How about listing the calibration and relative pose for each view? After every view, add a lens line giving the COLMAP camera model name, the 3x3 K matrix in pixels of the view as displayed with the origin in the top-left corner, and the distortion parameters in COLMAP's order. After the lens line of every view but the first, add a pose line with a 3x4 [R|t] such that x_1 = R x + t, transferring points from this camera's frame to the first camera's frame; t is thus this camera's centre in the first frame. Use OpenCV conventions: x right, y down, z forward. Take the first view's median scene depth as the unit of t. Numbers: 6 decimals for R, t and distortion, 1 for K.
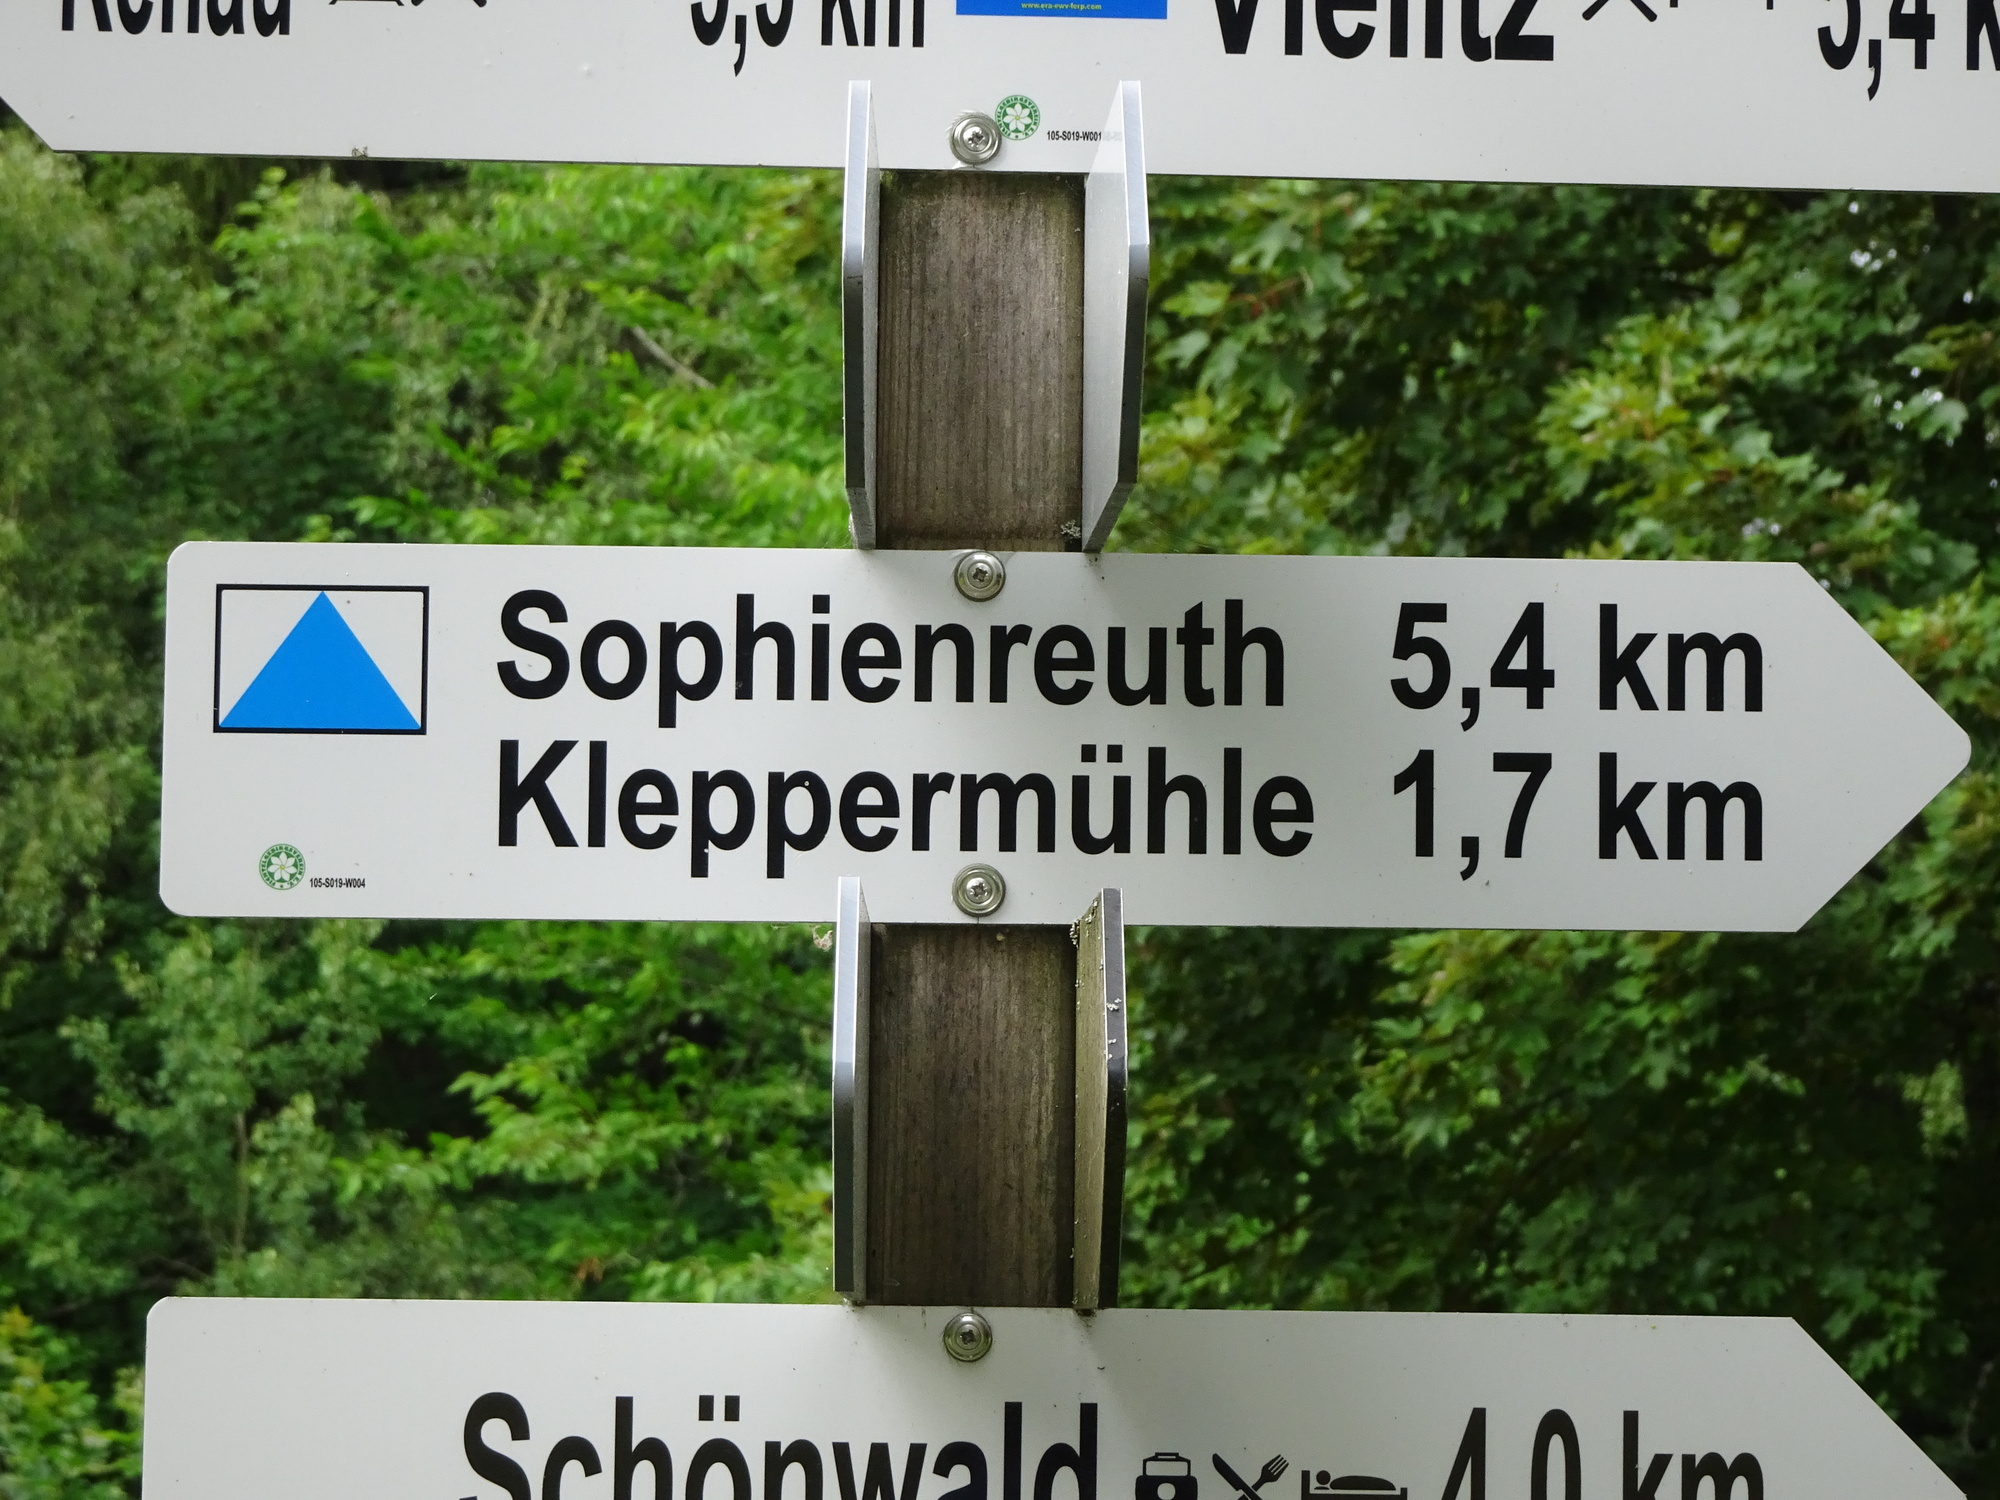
lens RADIAL K [[7516.3, 0, 1050.3], [0, 7516.3, 737.6], [0, 0, 1]] dist [-0.005016, 0.000000]
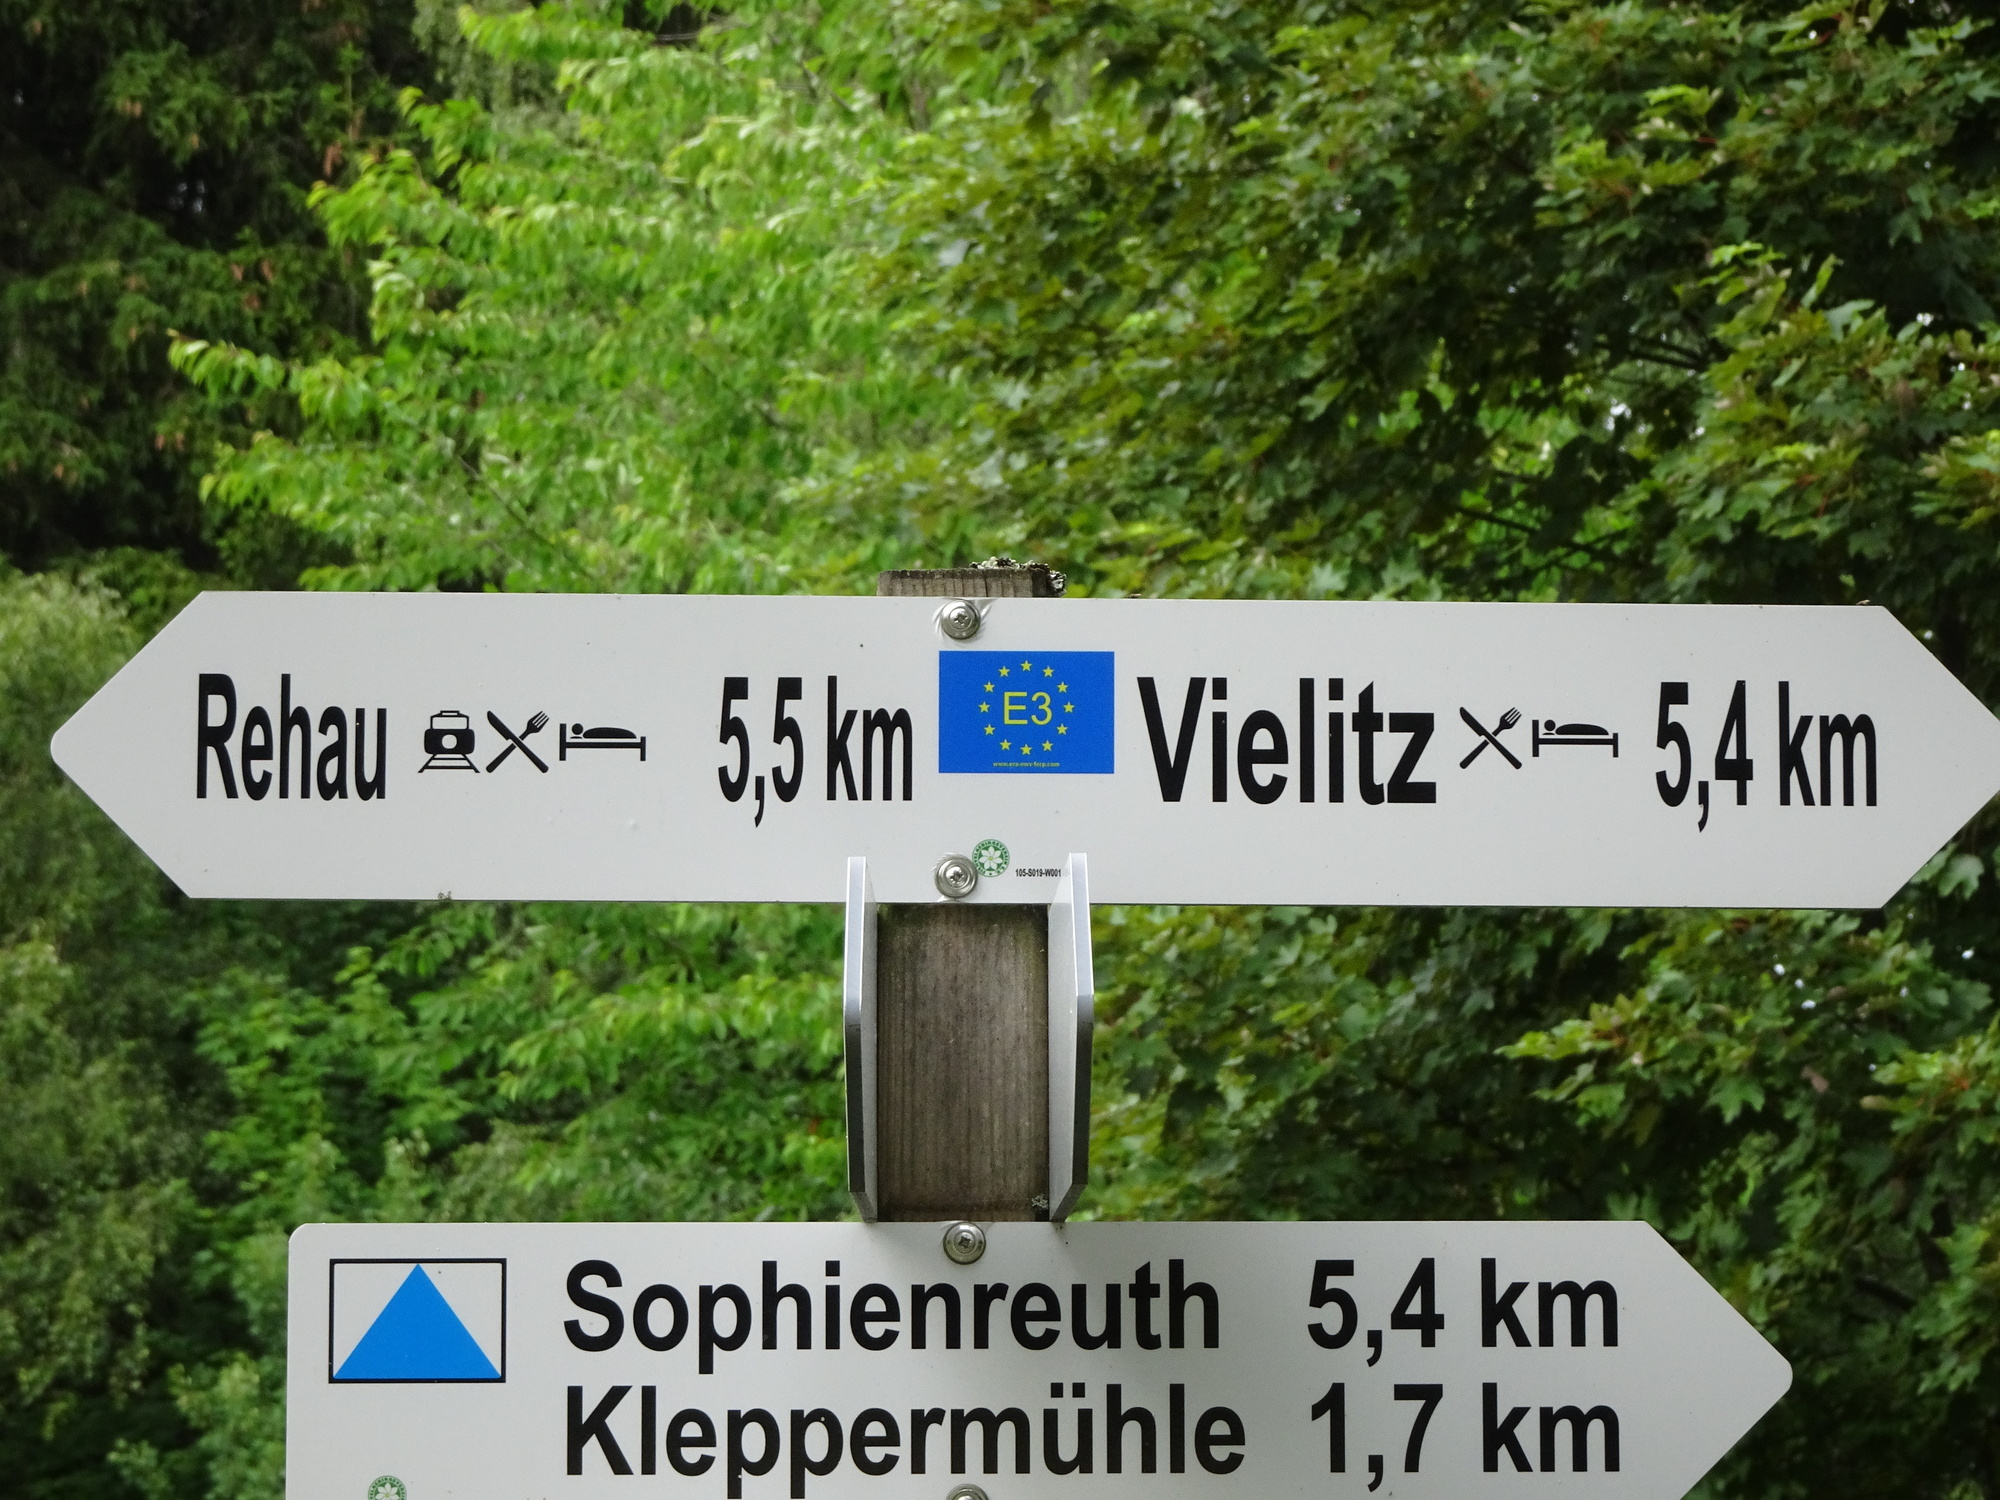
lens RADIAL K [[7516.3, 0, 1019.1], [0, 7516.3, 739.8], [0, 0, 1]] dist [-0.005016, 0.000000]
pose [[0.999832, -0.015687, -0.009532, 0.012087], [0.015126, 0.998301, -0.056274, -0.034093], [0.010398, 0.056120, 0.998370, -0.204384]]
